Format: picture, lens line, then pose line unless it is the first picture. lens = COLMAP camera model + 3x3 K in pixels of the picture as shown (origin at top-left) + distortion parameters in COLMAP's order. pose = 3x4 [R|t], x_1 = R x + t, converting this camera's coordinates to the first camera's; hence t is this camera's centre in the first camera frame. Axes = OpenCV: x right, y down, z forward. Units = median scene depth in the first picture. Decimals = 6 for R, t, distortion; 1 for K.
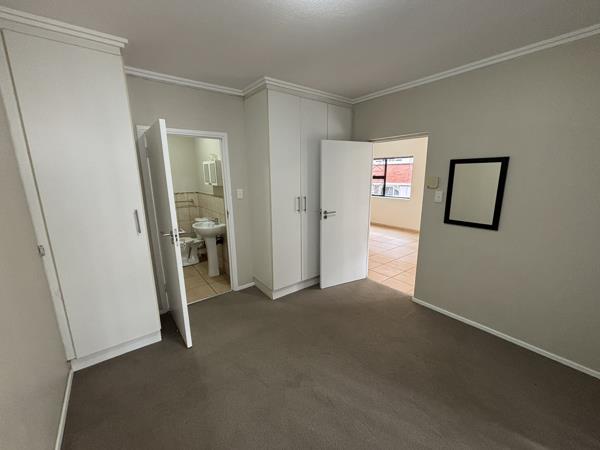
lens RADIAL K [[243.2, 0, 299.9], [0, 243.2, 225.7], [0, 0, 1]] dist [0.003679, 0.000483]
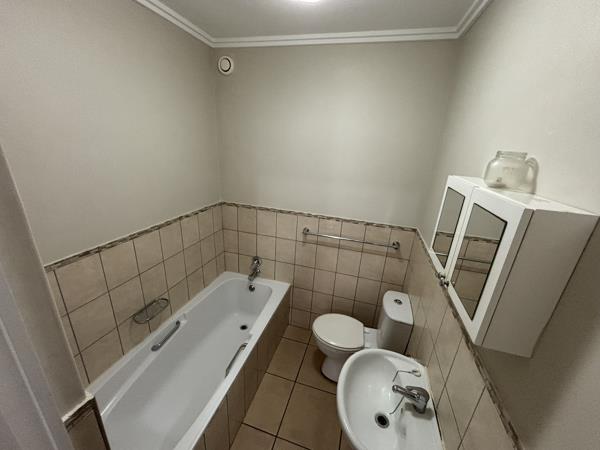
lens RADIAL K [[243.2, 0, 299.5], [0, 243.2, 224.5], [0, 0, 1]] dist [0.003679, 0.000483]
pose [[0.585653, 0.313646, -0.747420, -0.231180], [-0.222774, 0.948875, 0.223627, -0.199800], [0.779347, 0.035538, 0.625584, 0.591474]]
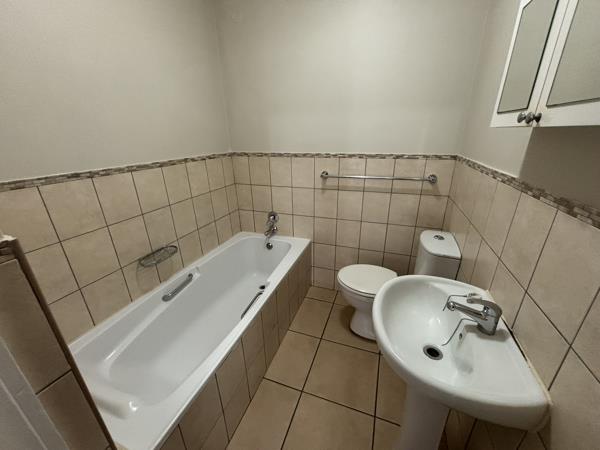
lens RADIAL K [[243.2, 0, 299.7], [0, 243.2, 224.3], [0, 0, 1]] dist [0.003679, 0.000483]
pose [[0.537133, 0.304060, -0.786788, -0.240751], [-0.154191, 0.952446, 0.262815, -0.104121], [0.829285, -0.019851, 0.558473, 0.626237]]
